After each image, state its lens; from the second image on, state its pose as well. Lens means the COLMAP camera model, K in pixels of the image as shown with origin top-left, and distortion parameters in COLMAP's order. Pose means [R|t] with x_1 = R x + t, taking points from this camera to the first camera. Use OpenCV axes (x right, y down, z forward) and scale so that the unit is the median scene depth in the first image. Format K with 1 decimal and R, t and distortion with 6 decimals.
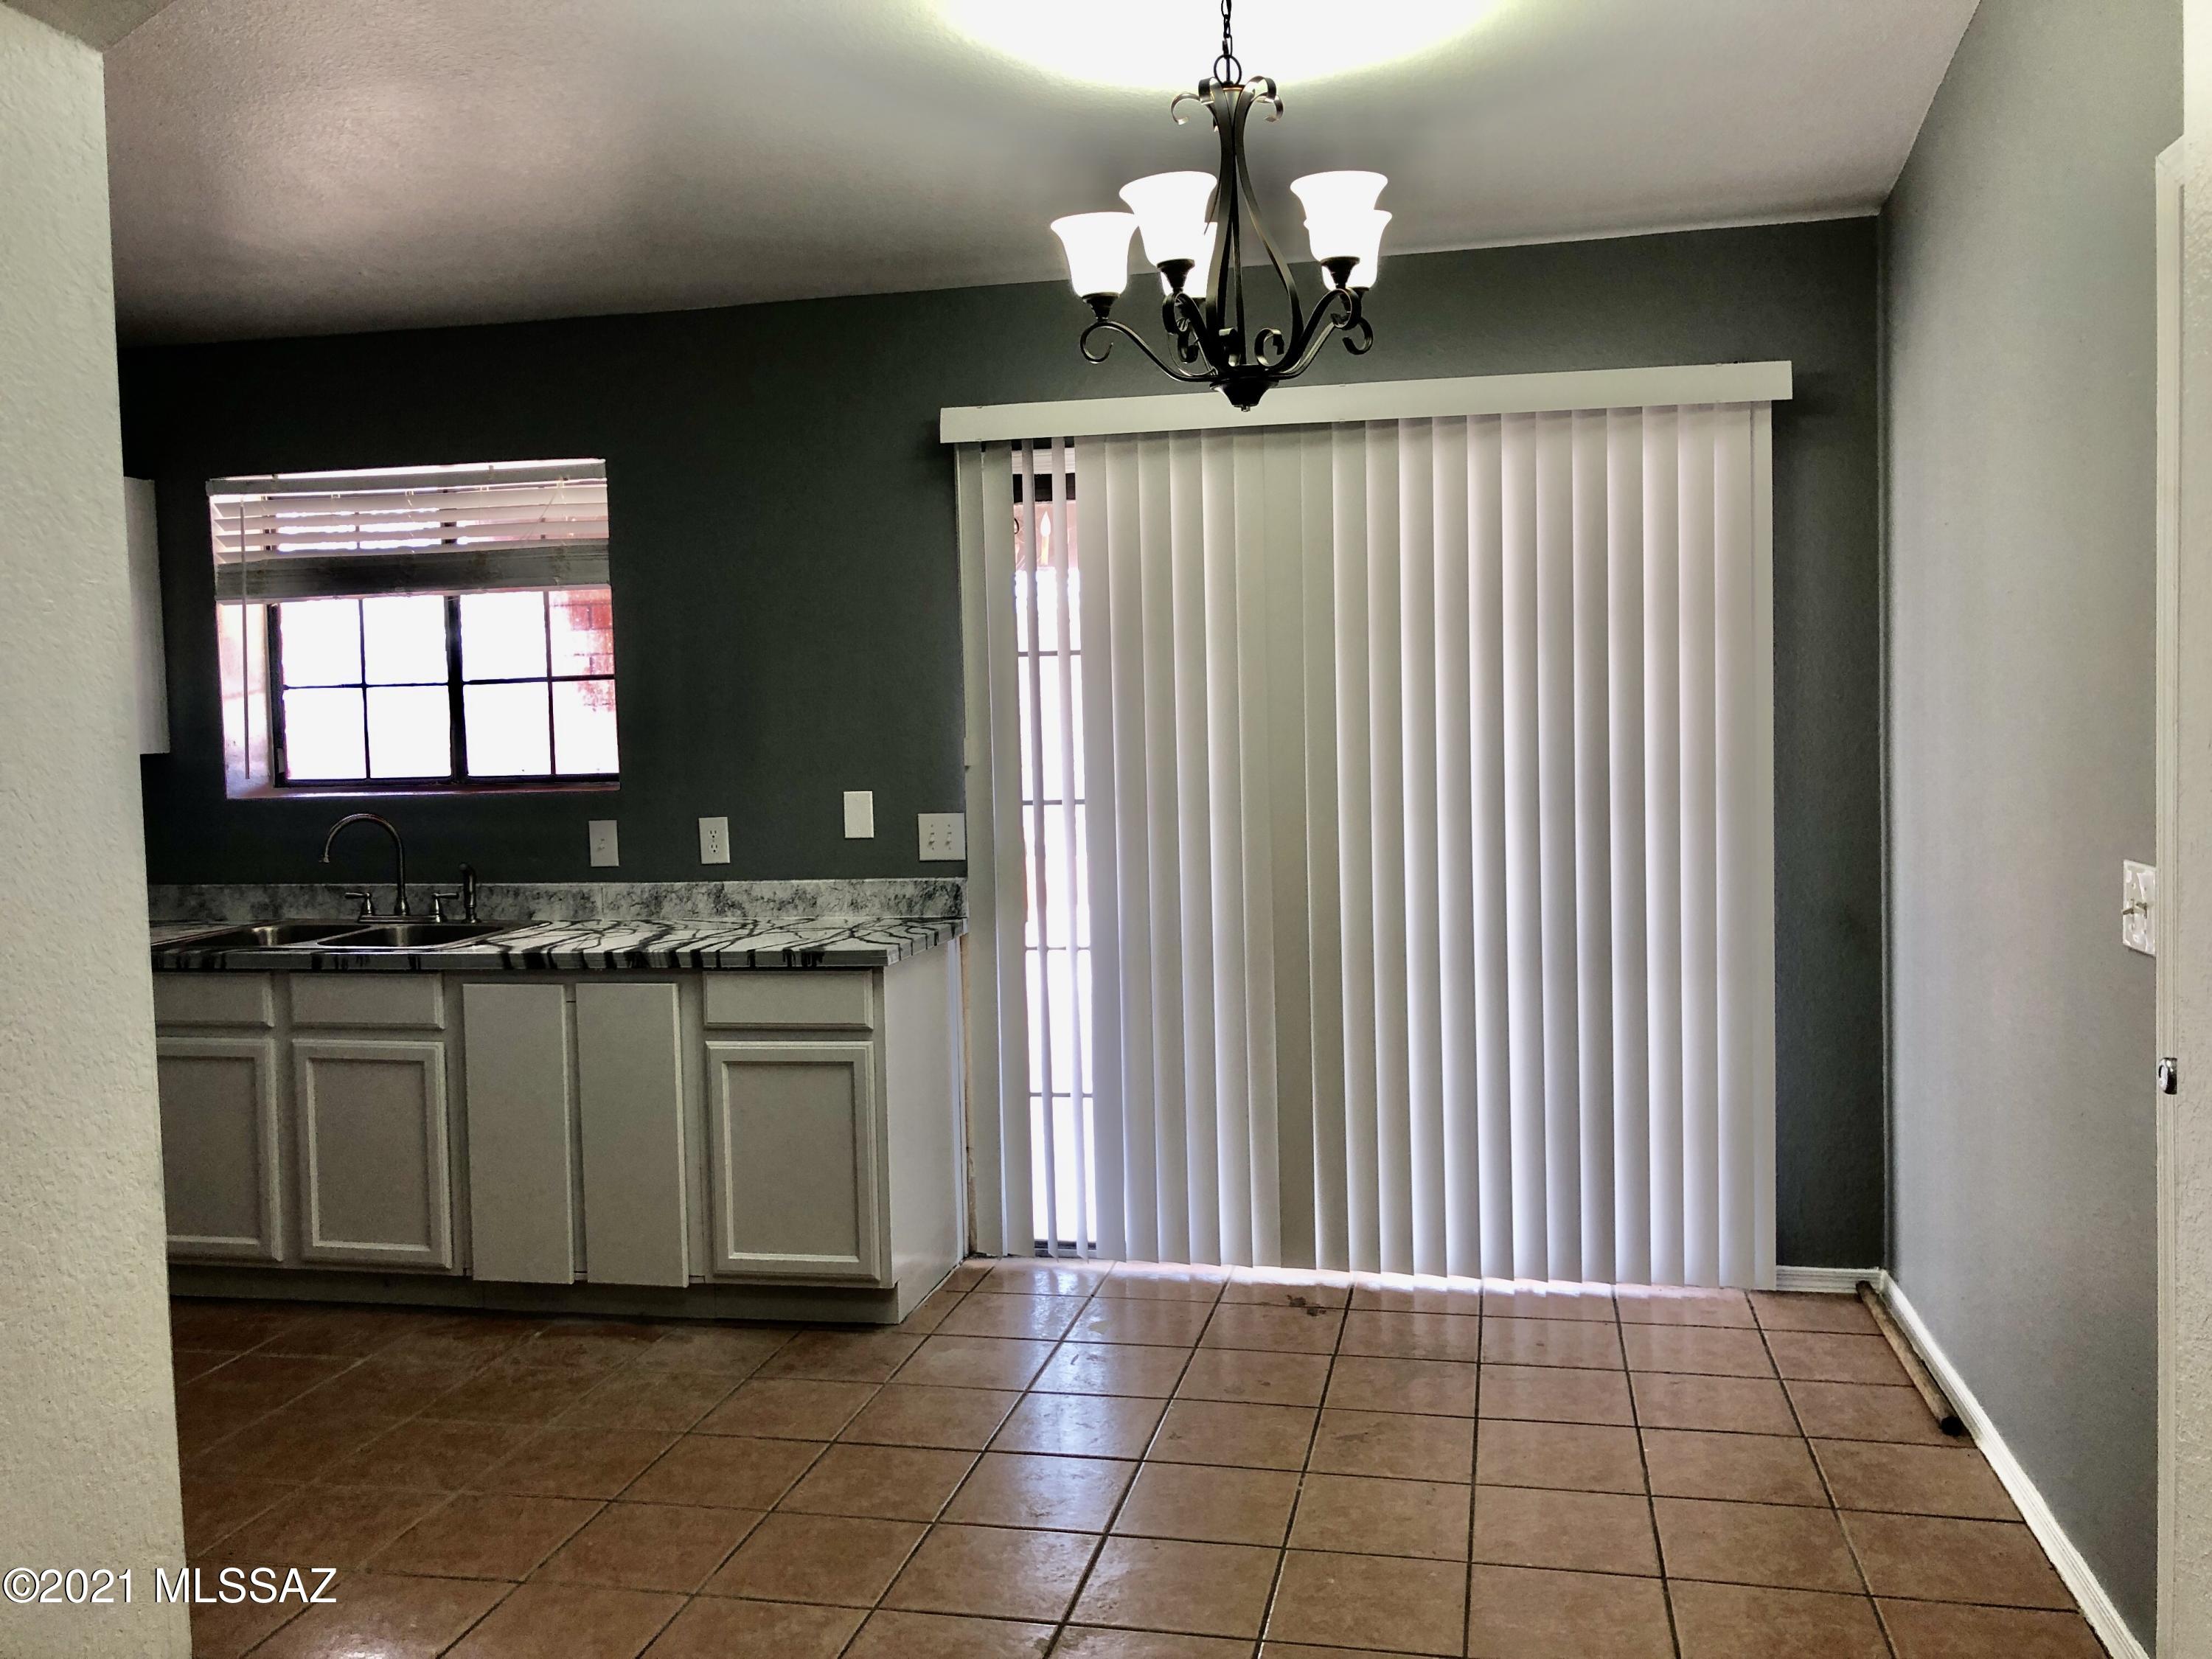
lens RADIAL K [[1779.5, 0, 1109.7], [0, 1779.5, 807.6], [0, 0, 1]] dist [0.059574, -0.148541]
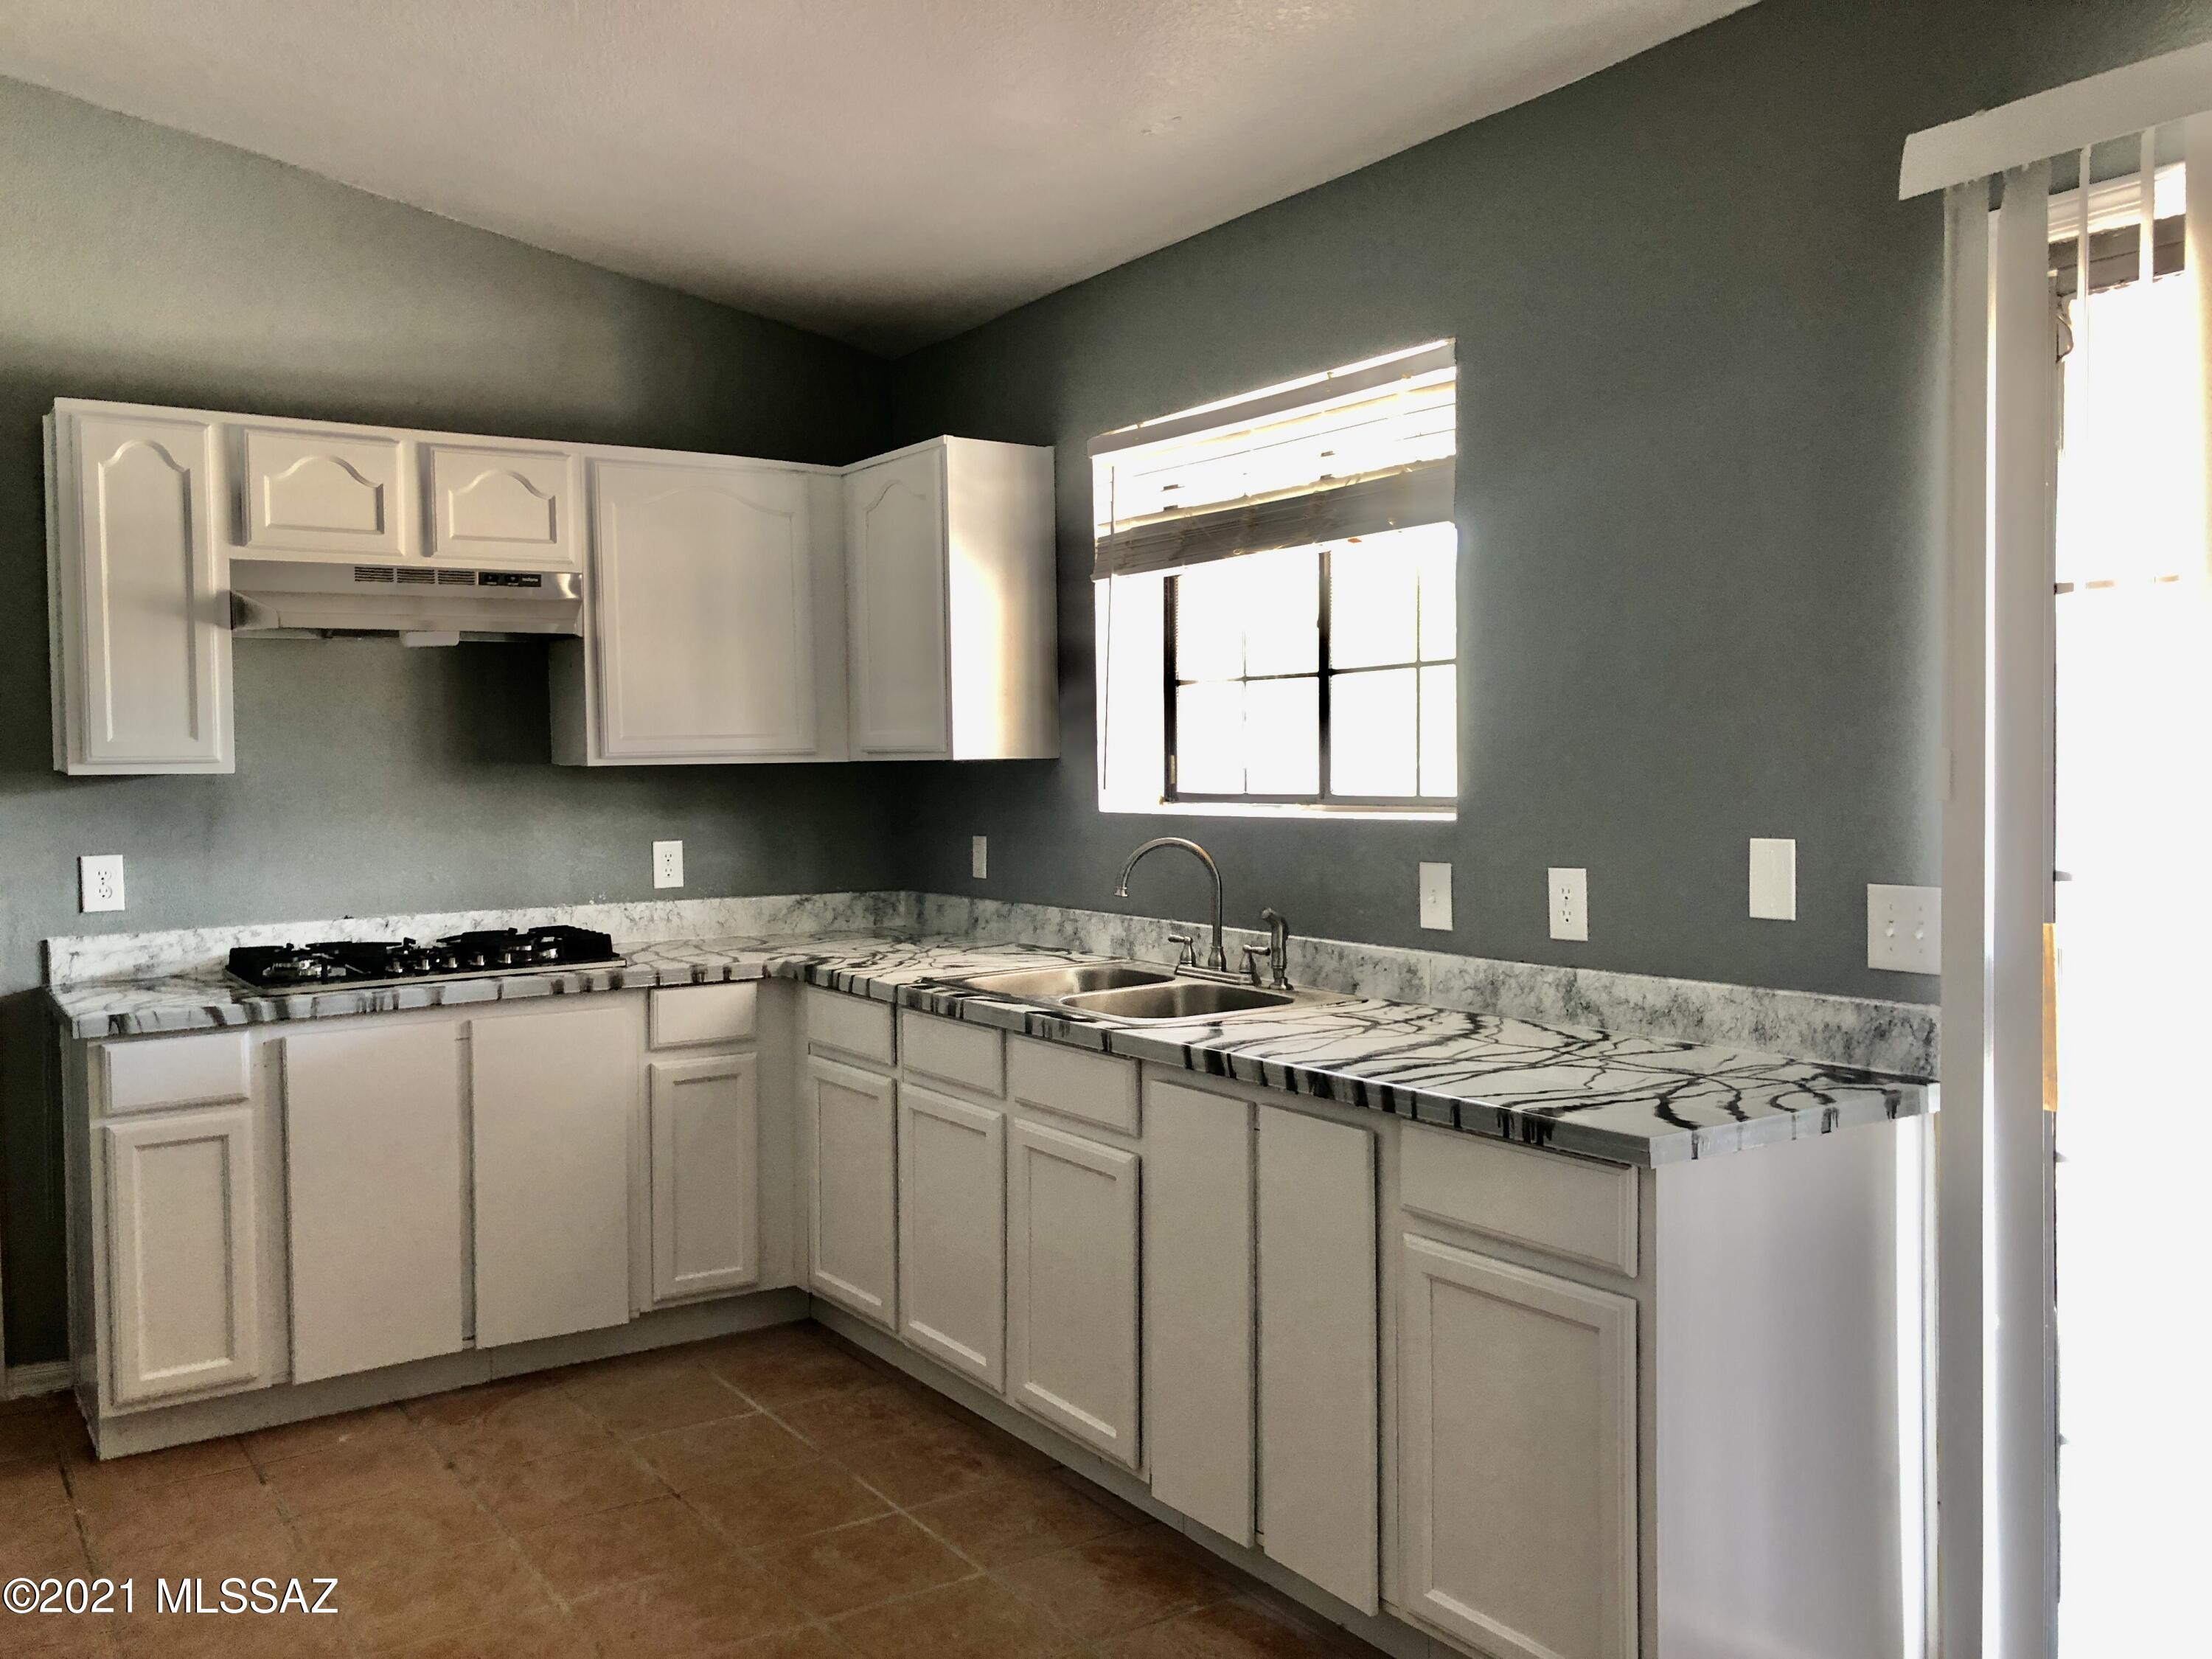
lens RADIAL K [[1779.5, 0, 1109.7], [0, 1779.5, 807.6], [0, 0, 1]] dist [0.059574, -0.148541]
pose [[0.736878, 0.037423, -0.674989, 0.092159], [-0.048661, 0.998813, 0.002254, -0.009860], [0.674272, 0.031185, 0.737824, 0.410475]]
